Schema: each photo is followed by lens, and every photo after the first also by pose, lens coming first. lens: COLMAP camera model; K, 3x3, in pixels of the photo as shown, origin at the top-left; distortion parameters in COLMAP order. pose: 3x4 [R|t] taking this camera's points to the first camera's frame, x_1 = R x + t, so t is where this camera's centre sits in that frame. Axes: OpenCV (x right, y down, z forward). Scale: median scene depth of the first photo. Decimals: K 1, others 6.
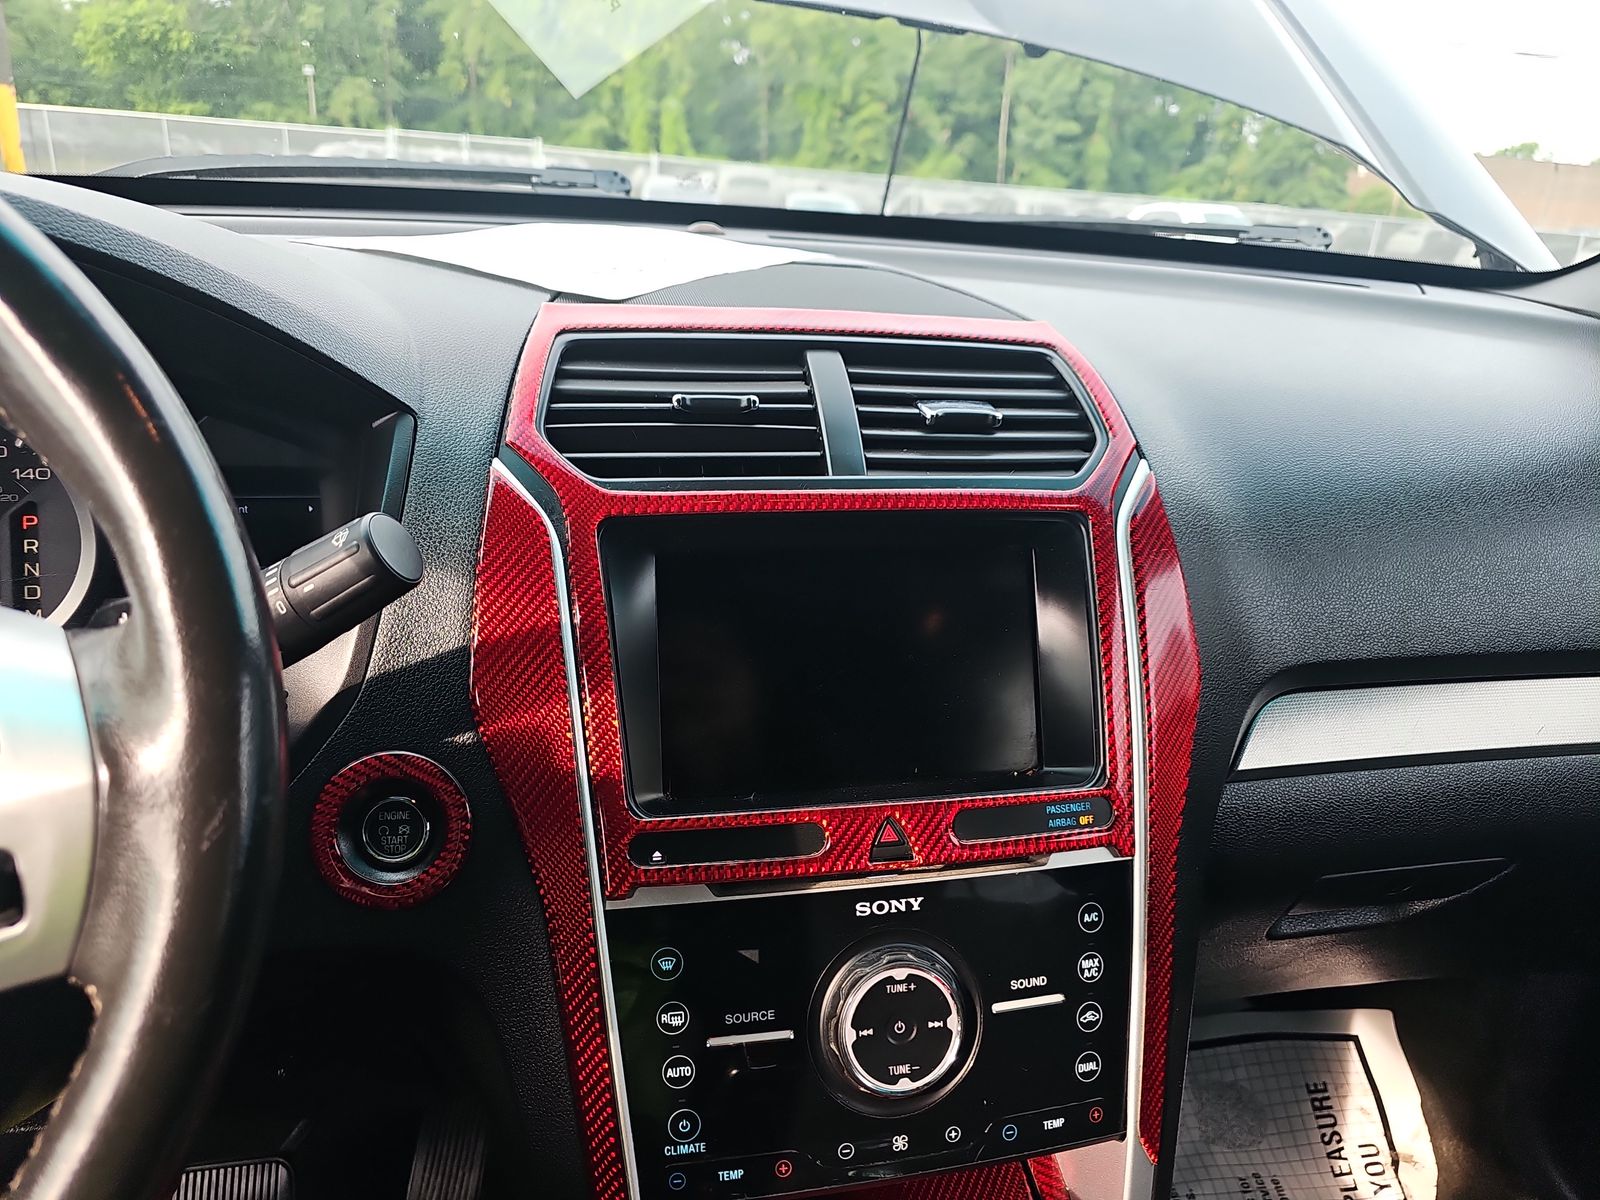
lens RADIAL K [[1056.3, 0, 806.8], [0, 1056.3, 606.3], [0, 0, 1]] dist [0.026895, -0.015923]
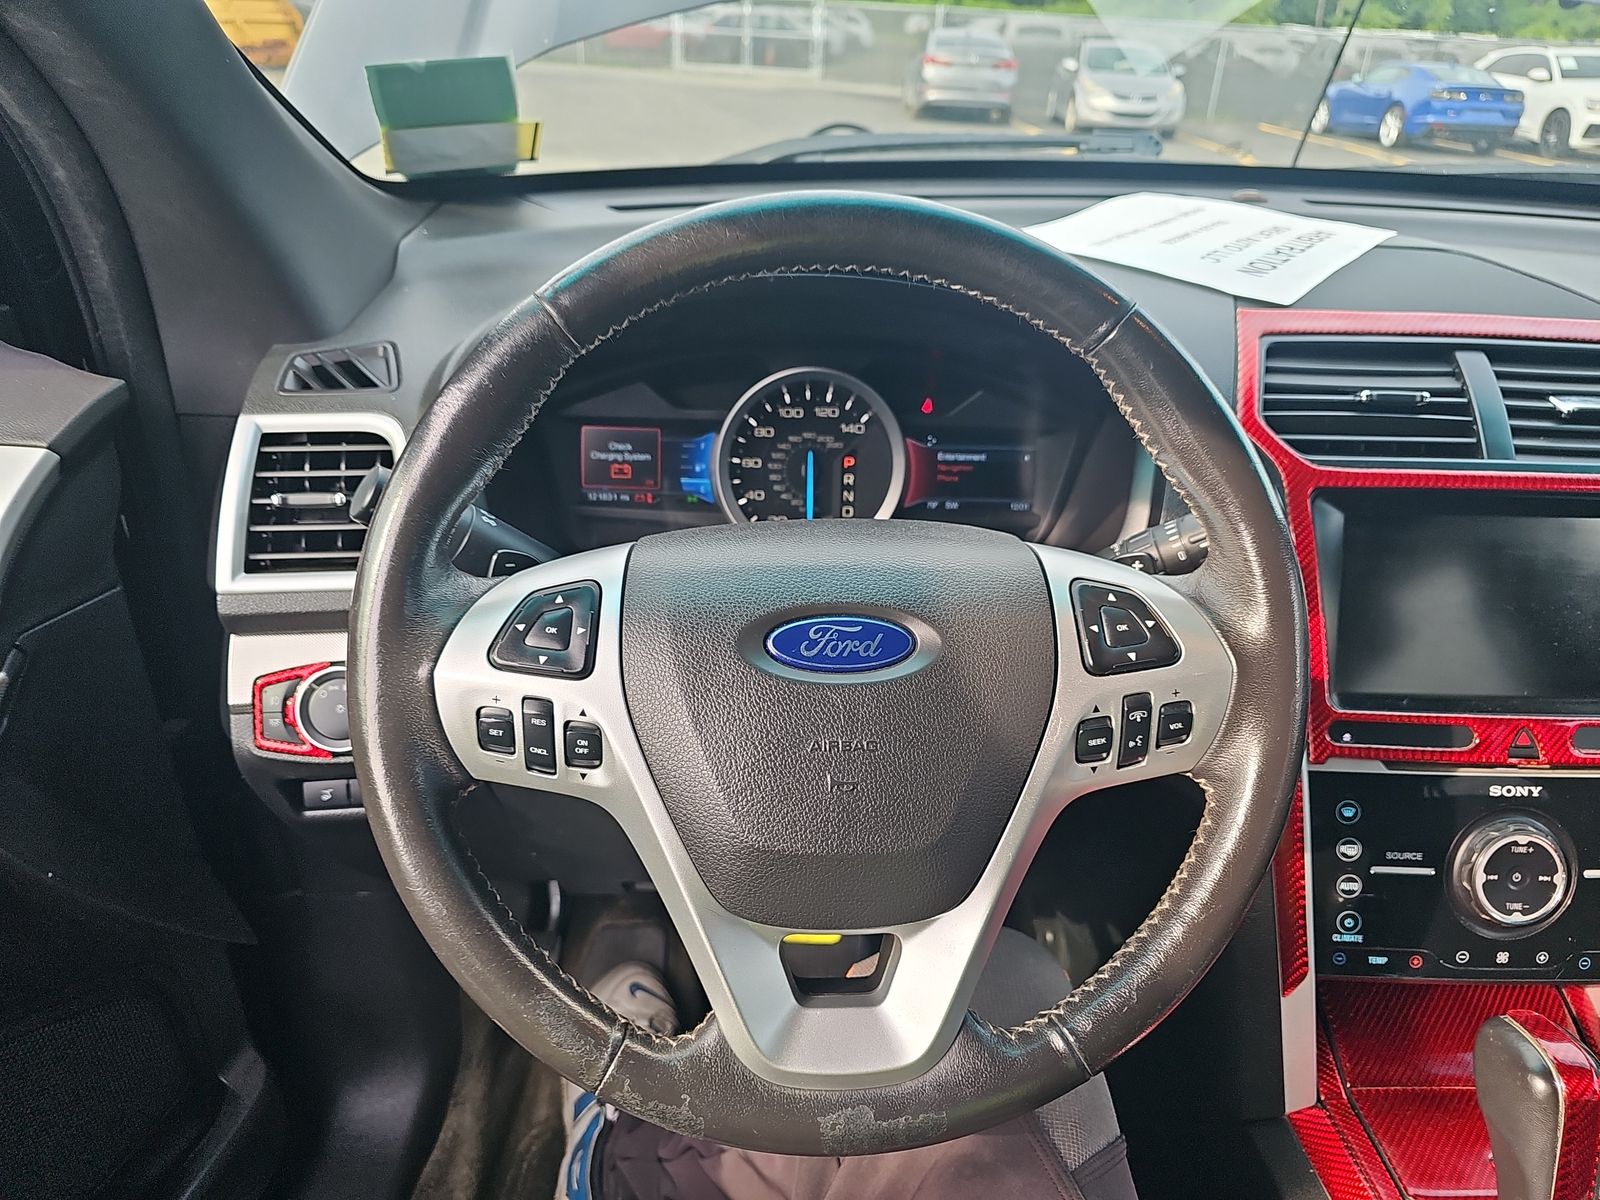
lens RADIAL K [[1056.3, 0, 851.9], [0, 1056.3, 623.0], [0, 0, 1]] dist [0.026895, -0.015923]
pose [[0.979724, 0.079414, -0.183942, -0.519303], [-0.056079, 0.990088, 0.128764, -0.055332], [0.192345, -0.115838, 0.974467, -0.459618]]
